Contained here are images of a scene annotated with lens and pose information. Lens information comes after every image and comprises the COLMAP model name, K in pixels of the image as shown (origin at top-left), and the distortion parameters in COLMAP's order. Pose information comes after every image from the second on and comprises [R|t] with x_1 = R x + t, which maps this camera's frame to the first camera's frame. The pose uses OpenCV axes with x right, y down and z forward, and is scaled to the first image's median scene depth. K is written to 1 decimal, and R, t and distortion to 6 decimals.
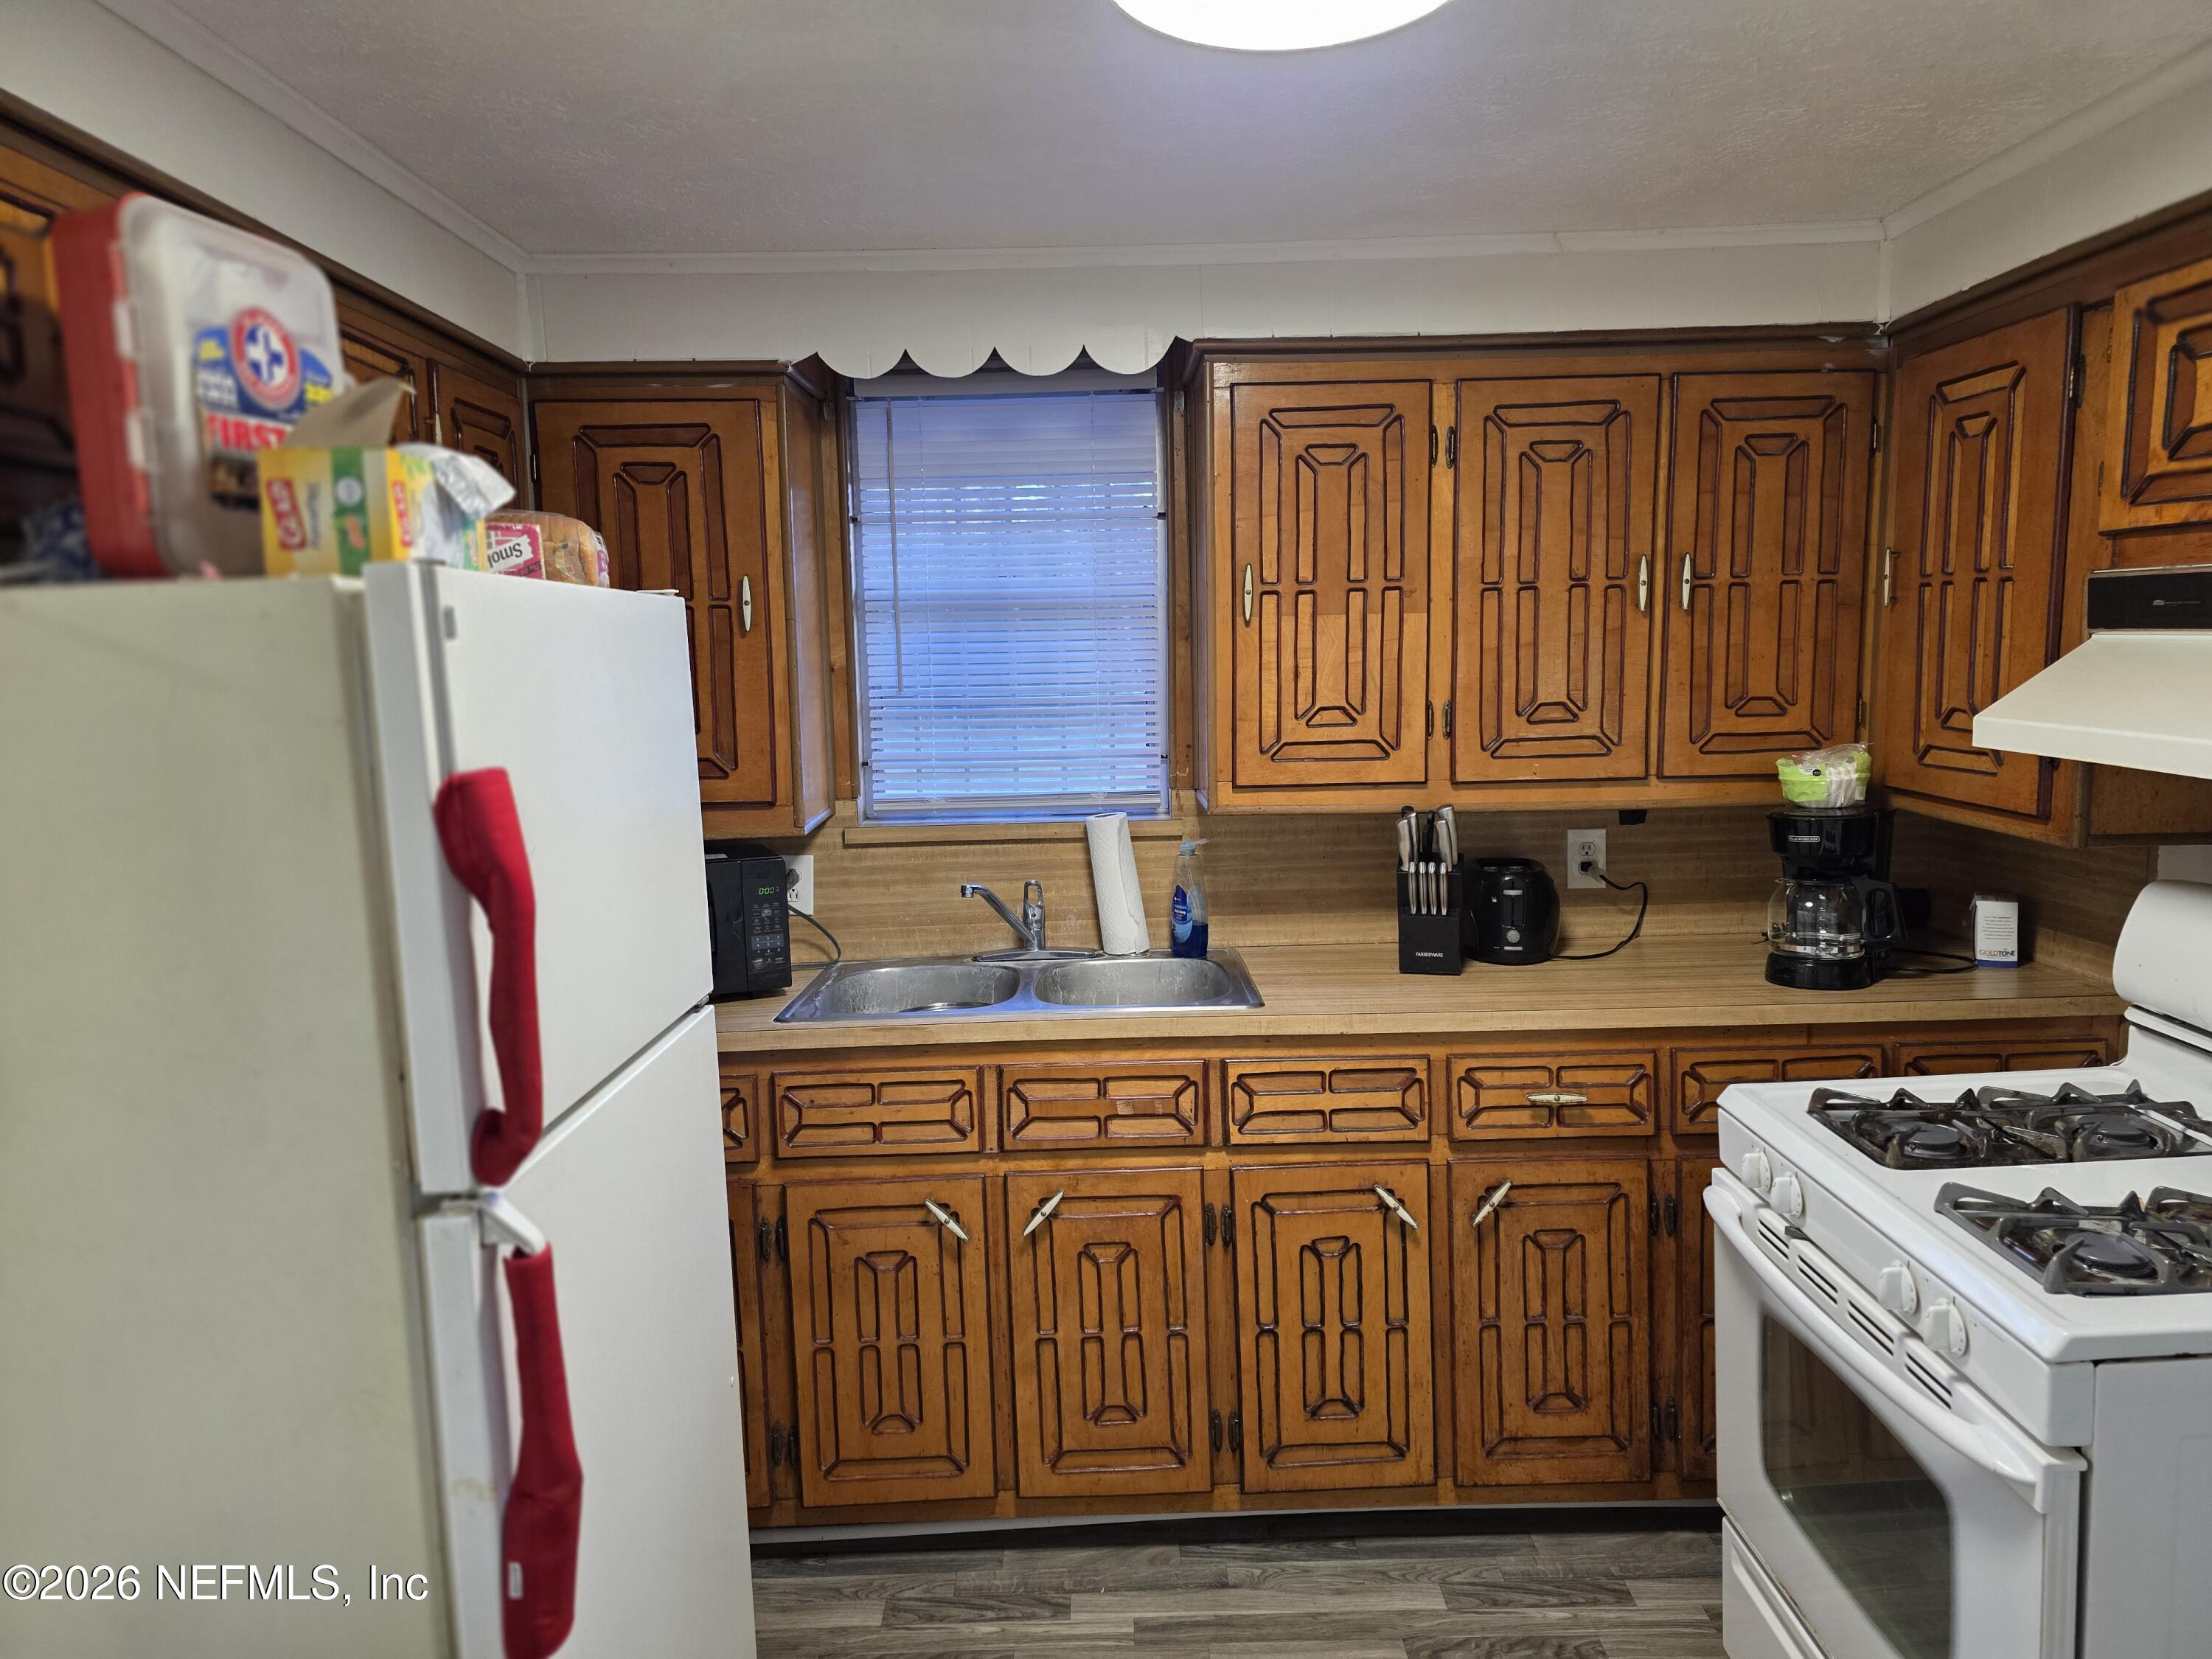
lens RADIAL K [[1501.7, 0, 1104.9], [0, 1501.7, 834.4], [0, 0, 1]] dist [0.088079, -0.100226]
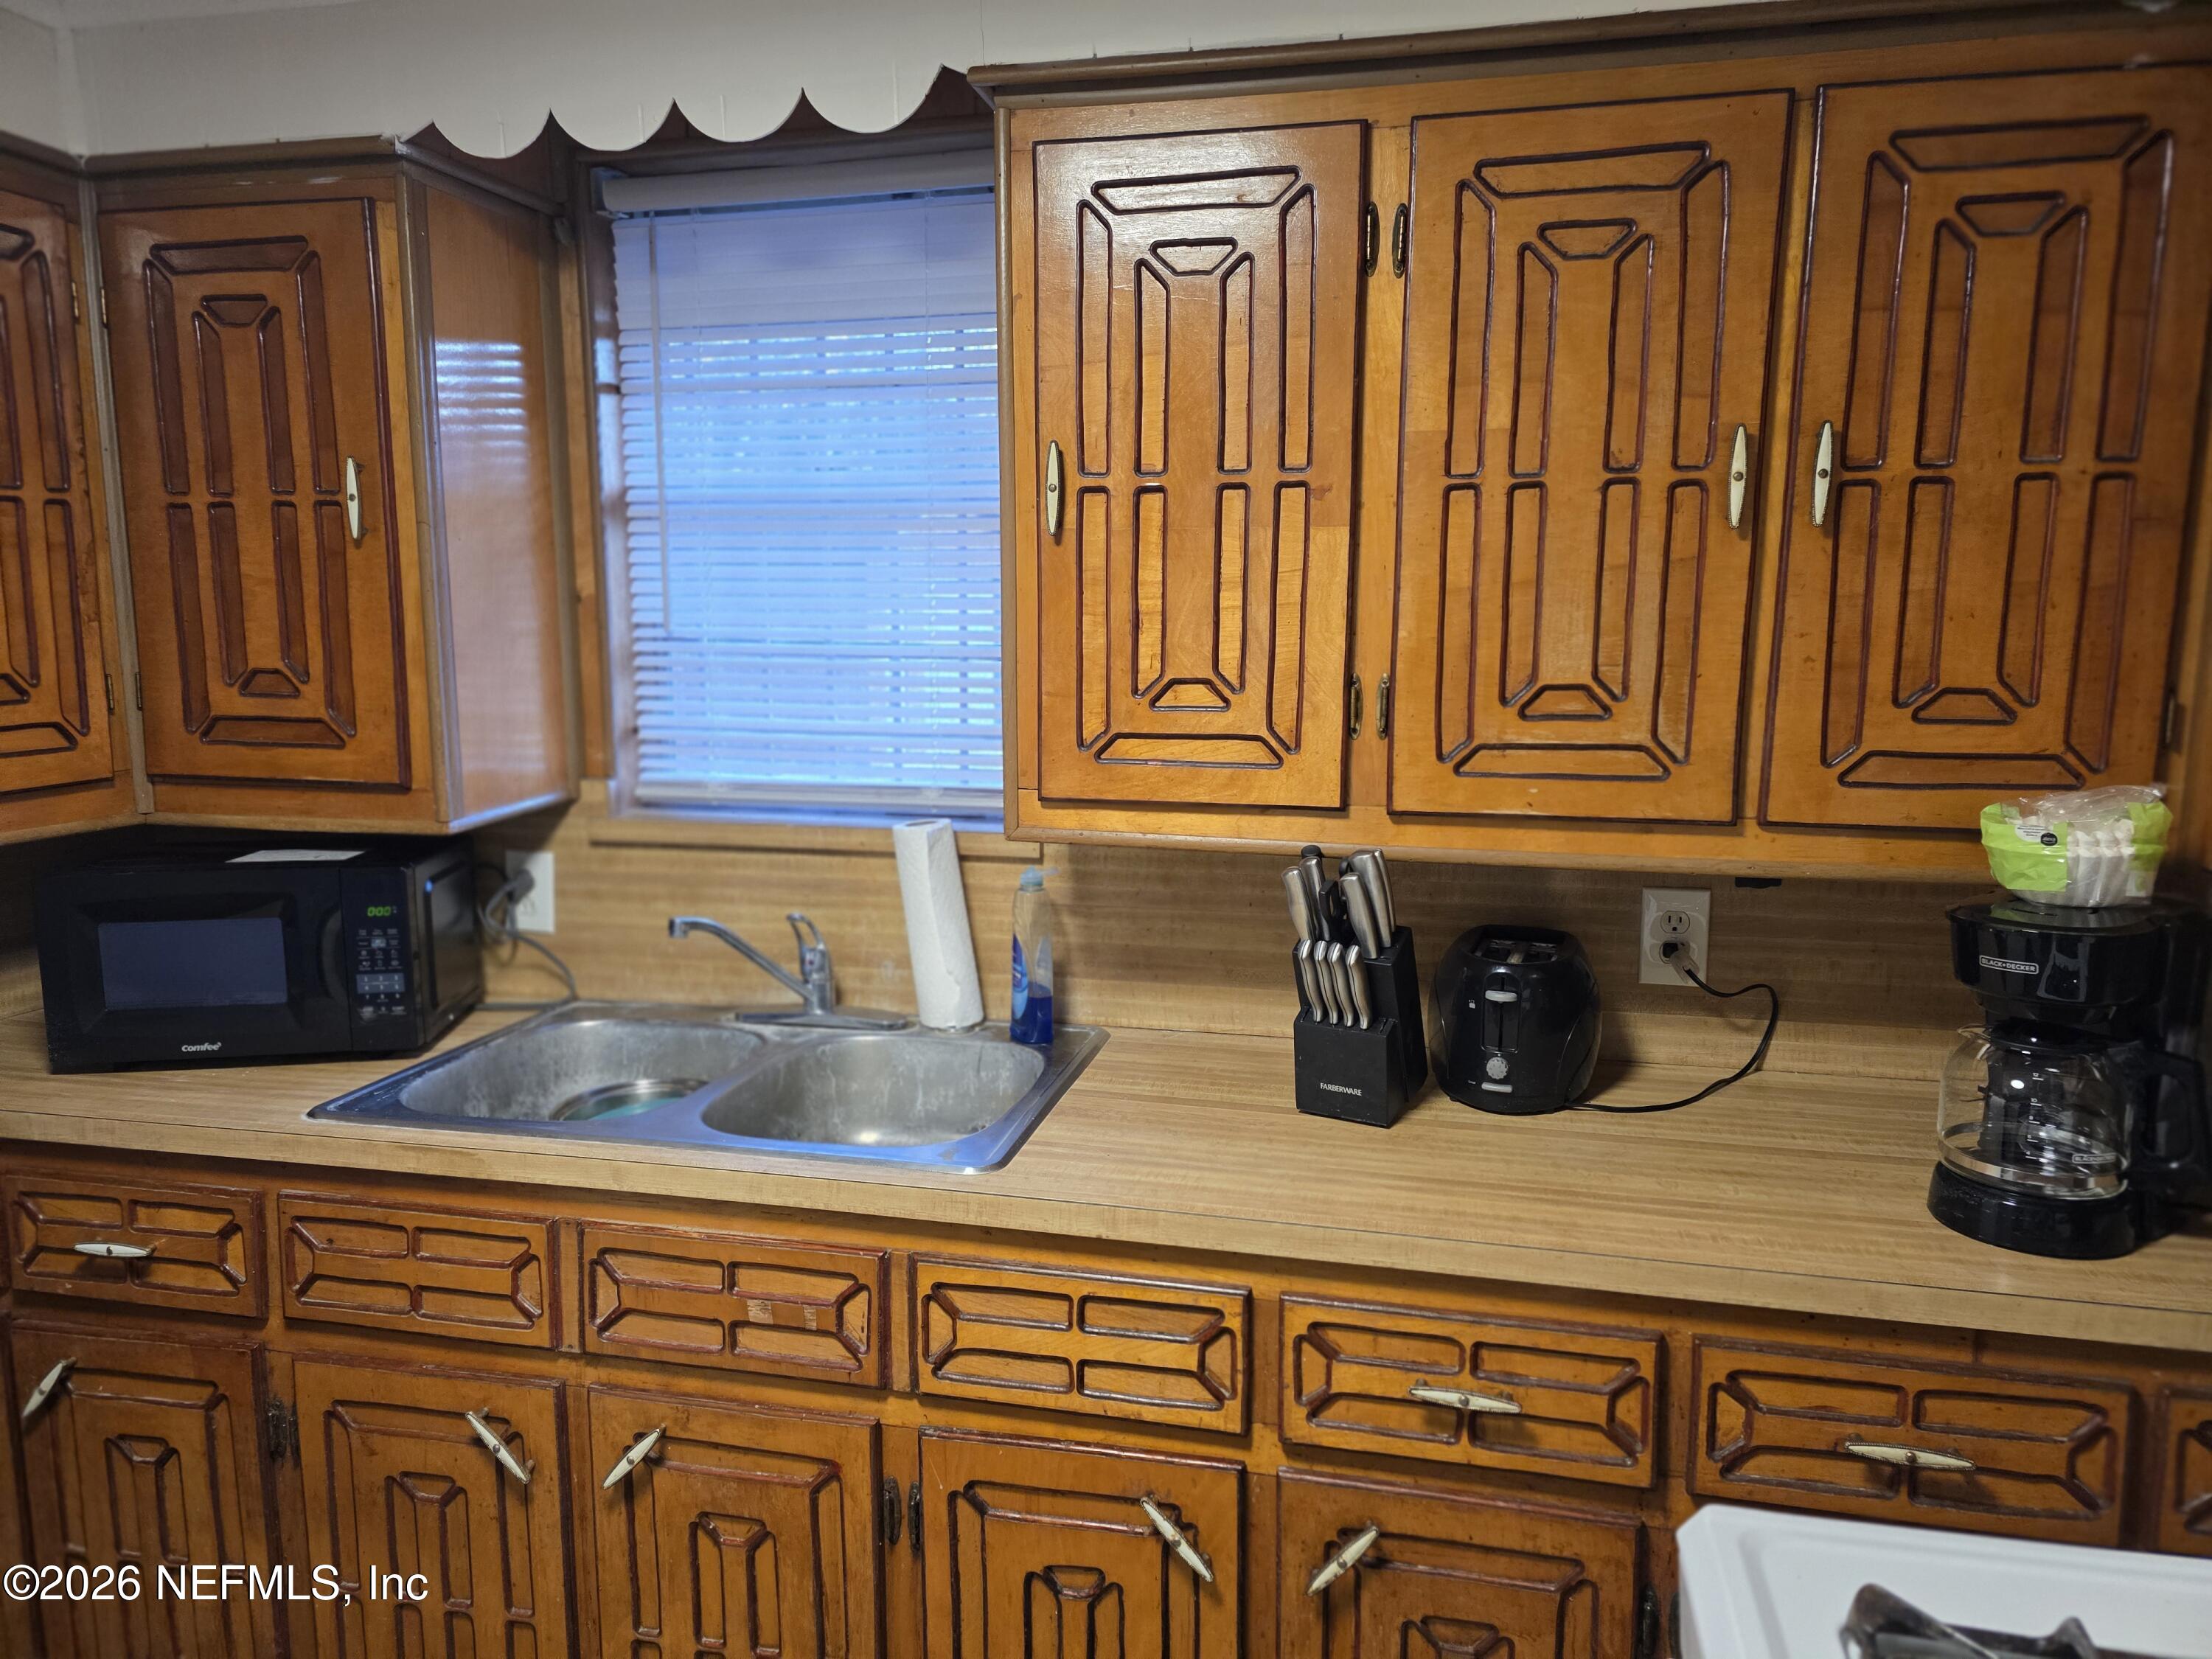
lens RADIAL K [[1486.1, 0, 1097.1], [0, 1486.1, 823.8], [0, 0, 1]] dist [0.056374, -0.046093]
pose [[0.970091, 0.058569, -0.235570, 0.268890], [-0.050138, 0.997874, 0.041630, -0.050601], [0.237508, -0.028574, 0.970965, 0.413830]]
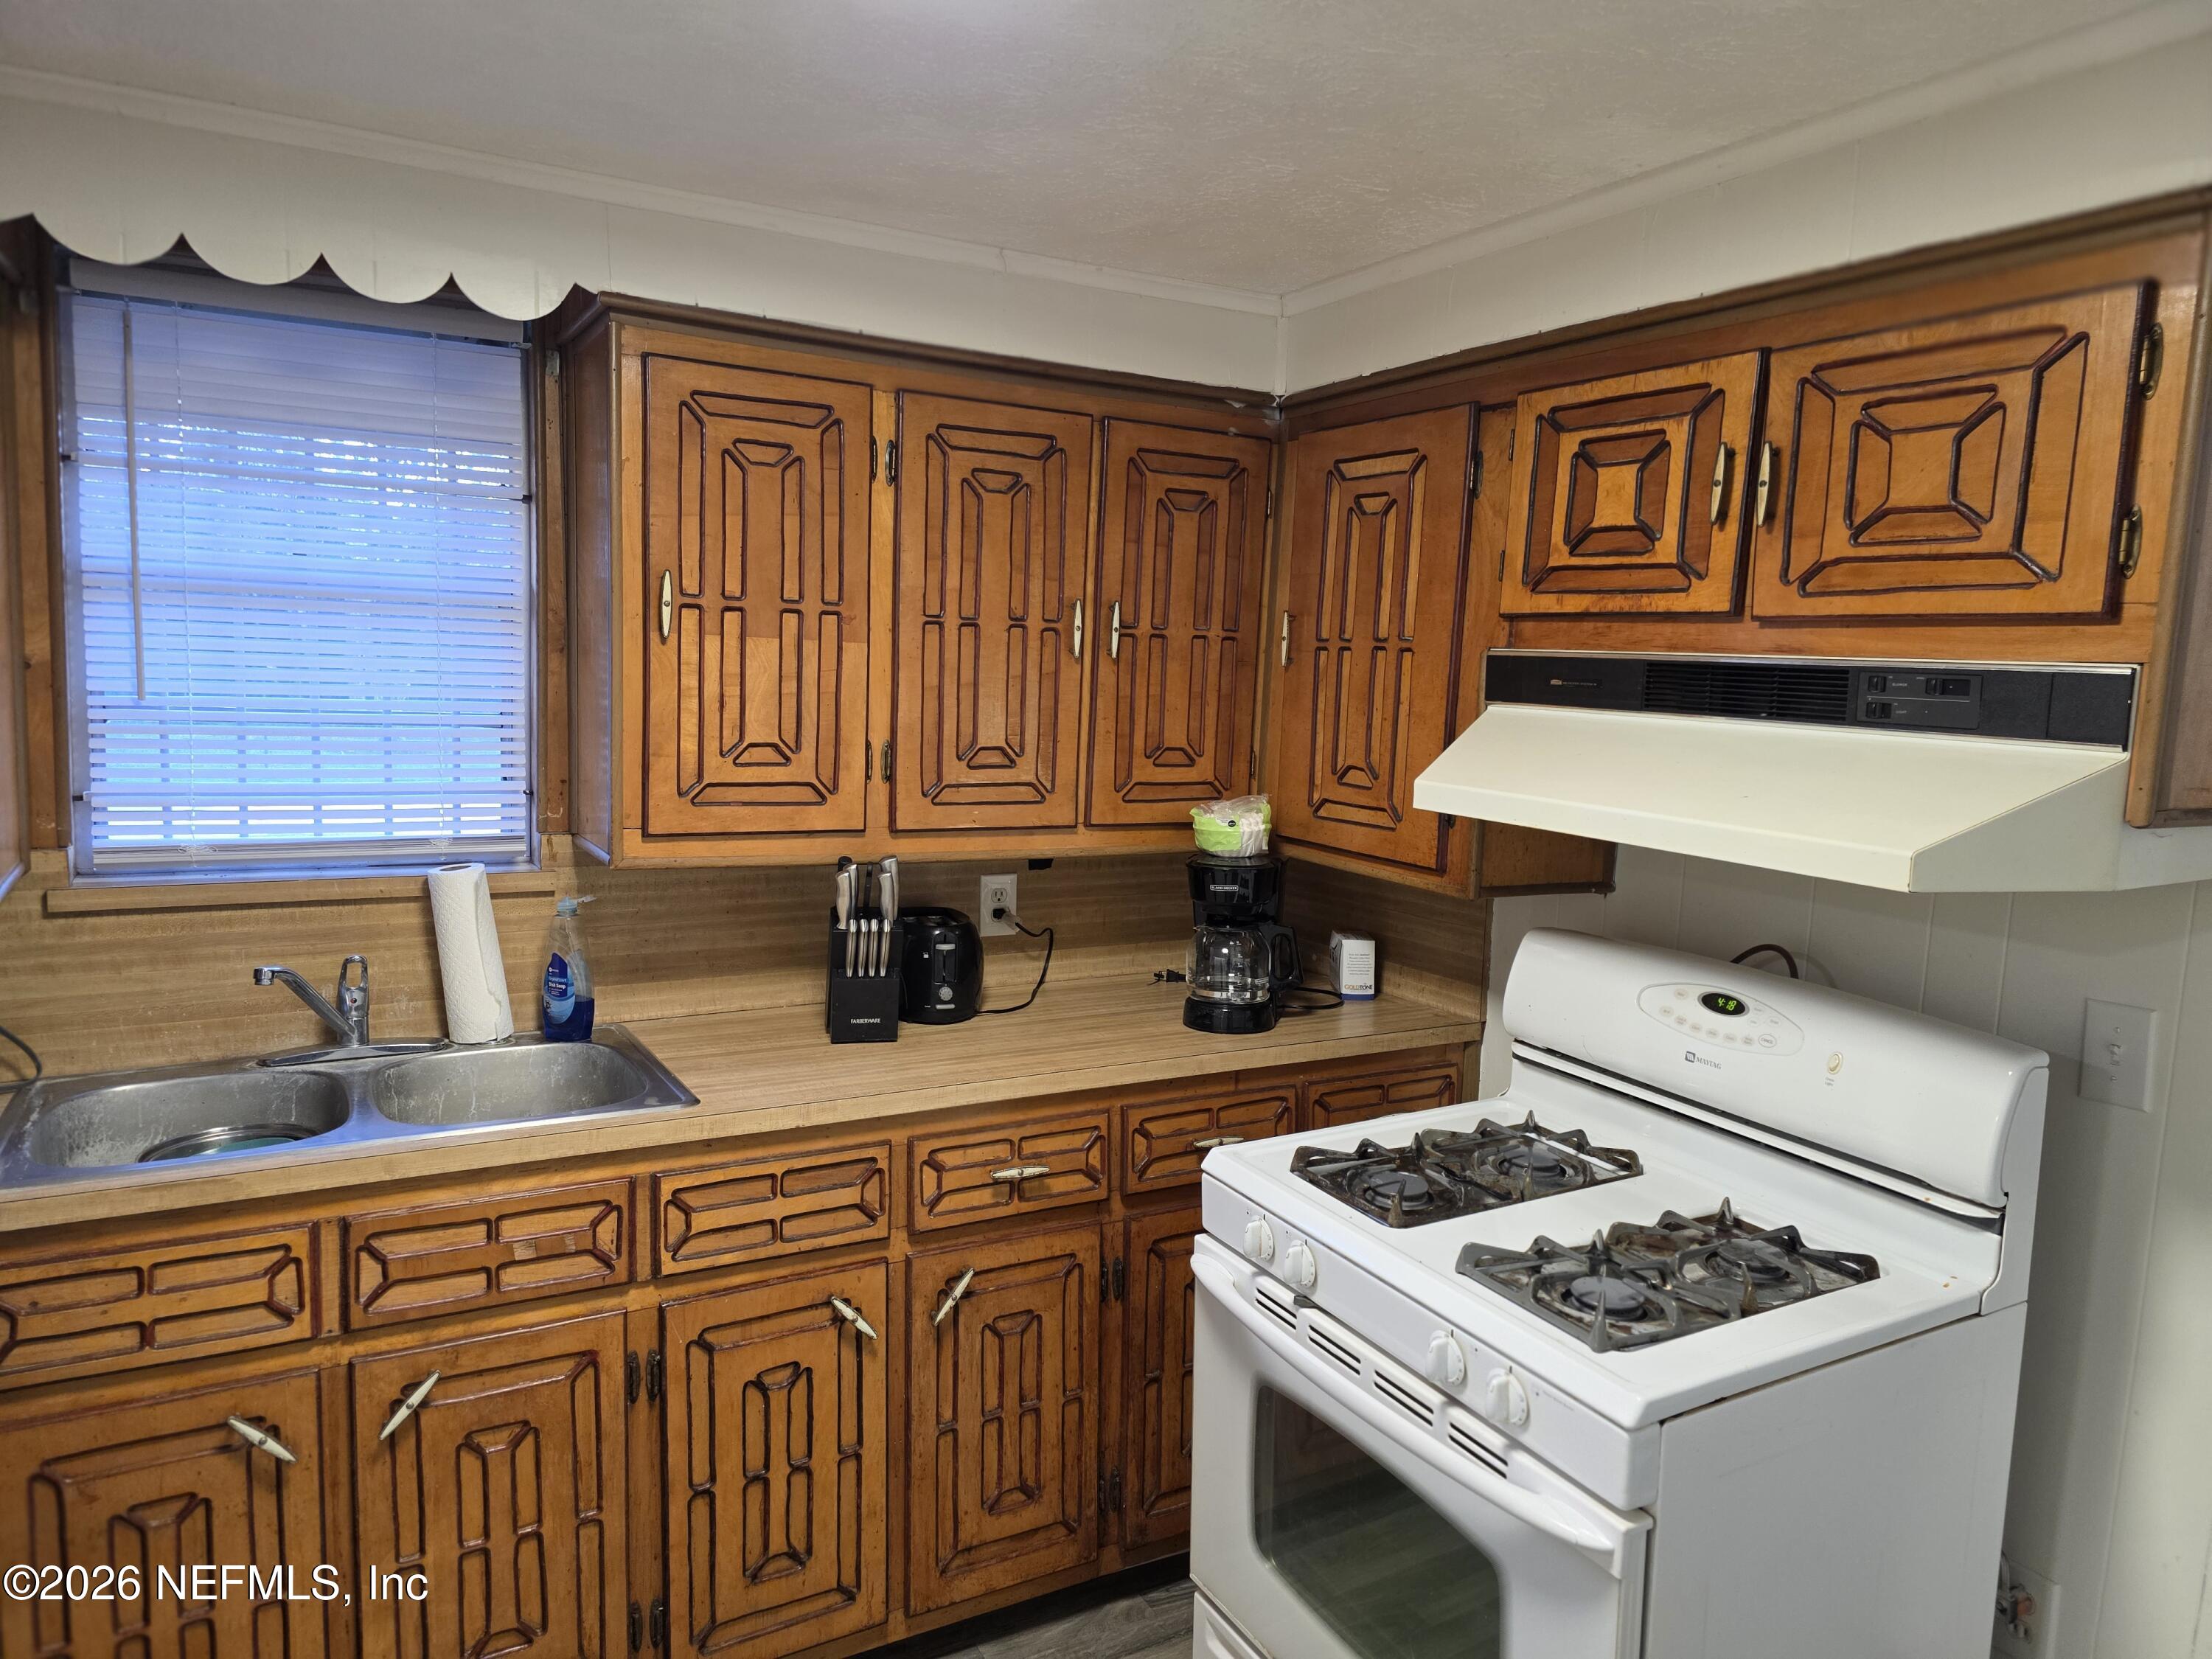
lens RADIAL K [[1501.7, 0, 1104.9], [0, 1501.7, 834.4], [0, 0, 1]] dist [0.088079, -0.100226]
pose [[0.873675, -0.001759, 0.486507, -0.102737], [0.005016, 0.999973, -0.005393, -0.027751], [-0.486484, 0.007152, 0.873660, 0.150637]]
